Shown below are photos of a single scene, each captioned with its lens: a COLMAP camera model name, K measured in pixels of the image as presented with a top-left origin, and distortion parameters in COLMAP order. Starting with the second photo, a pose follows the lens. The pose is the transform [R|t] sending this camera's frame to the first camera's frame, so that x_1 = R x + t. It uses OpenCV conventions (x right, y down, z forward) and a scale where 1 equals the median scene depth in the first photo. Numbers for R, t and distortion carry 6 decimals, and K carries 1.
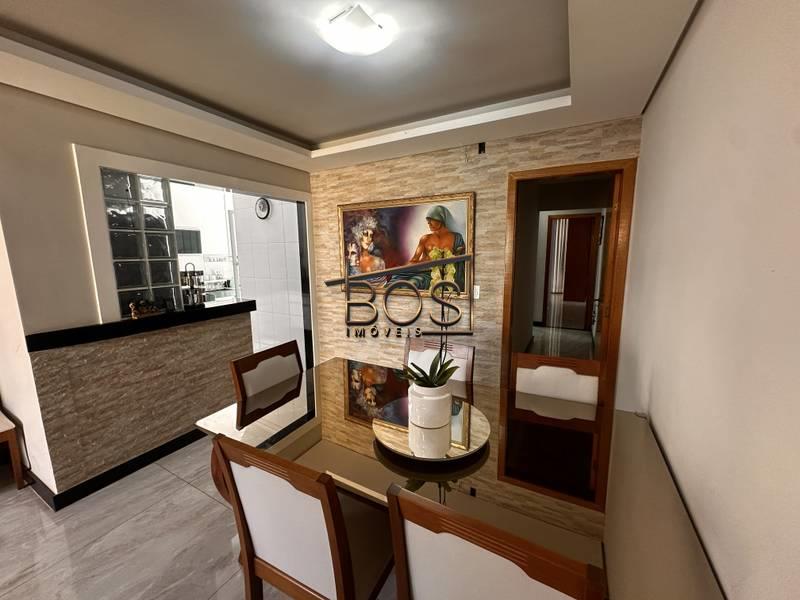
lens RADIAL K [[319.4, 0, 397.1], [0, 319.4, 299.0], [0, 0, 1]] dist [-0.005022, 0.001000]
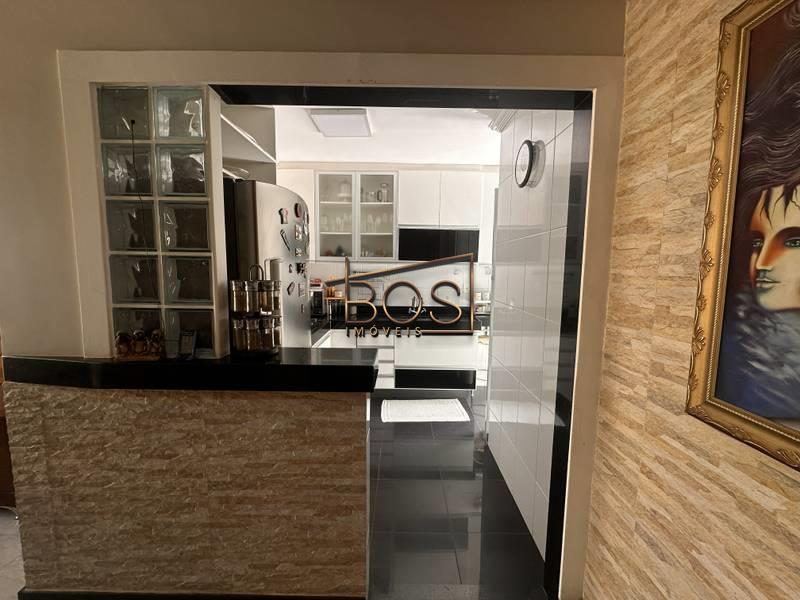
lens RADIAL K [[319.4, 0, 400.5], [0, 319.4, 299.5], [0, 0, 1]] dist [-0.005022, 0.001000]
pose [[0.484115, 0.106487, -0.868501, -0.126757], [-0.150539, 0.987903, 0.037214, -0.122709], [0.861958, 0.112727, 0.494289, 1.058304]]
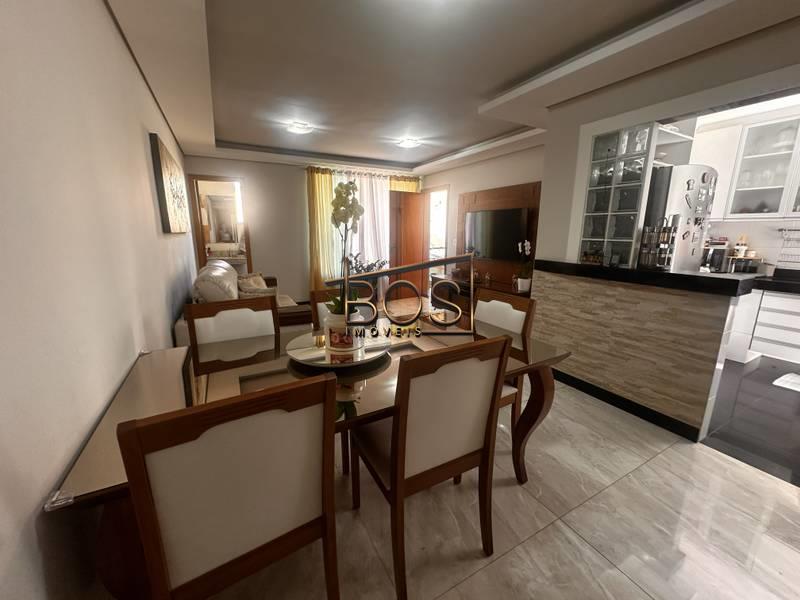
lens RADIAL K [[319.4, 0, 401.3], [0, 319.4, 300.8], [0, 0, 1]] dist [-0.005022, 0.001000]
pose [[-0.532028, 0.190912, -0.824924, 0.517122], [-0.127326, 0.945134, 0.300850, -0.075537], [0.837099, 0.265094, -0.478529, 0.974082]]
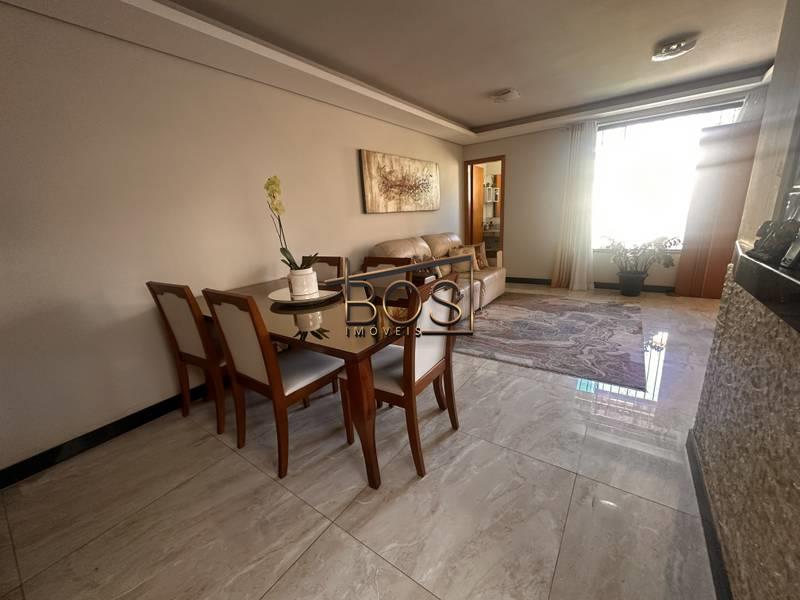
lens RADIAL K [[319.4, 0, 402.4], [0, 319.4, 296.5], [0, 0, 1]] dist [-0.005022, 0.001000]
pose [[-0.992231, 0.043517, 0.116550, -0.326445], [0.086414, 0.915031, 0.394020, -0.111851], [-0.089500, 0.401030, -0.911682, 1.414835]]
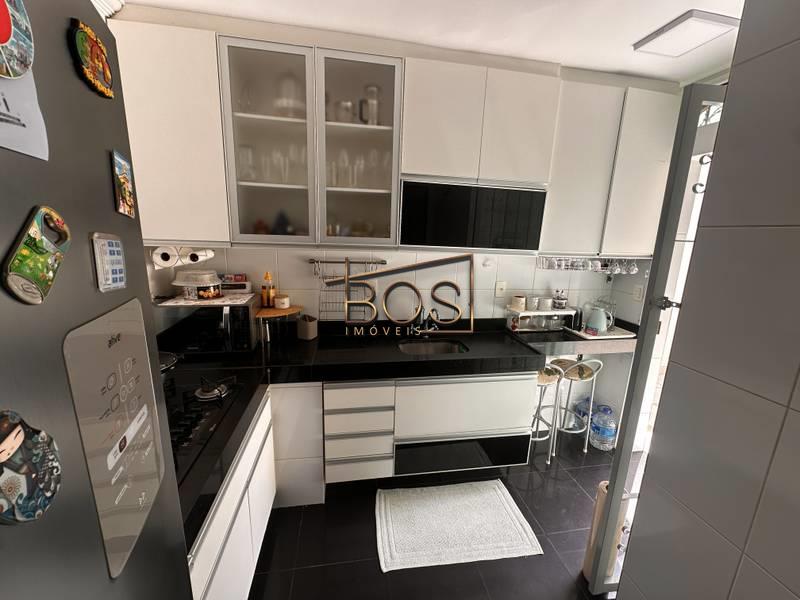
lens RADIAL K [[319.4, 0, 400.0], [0, 319.4, 299.0], [0, 0, 1]] dist [-0.005022, 0.001000]
pose [[0.619304, 0.182372, -0.763677, -0.828665], [-0.157803, 0.981714, 0.106471, -0.197828], [0.769130, 0.054573, 0.636758, 1.276384]]
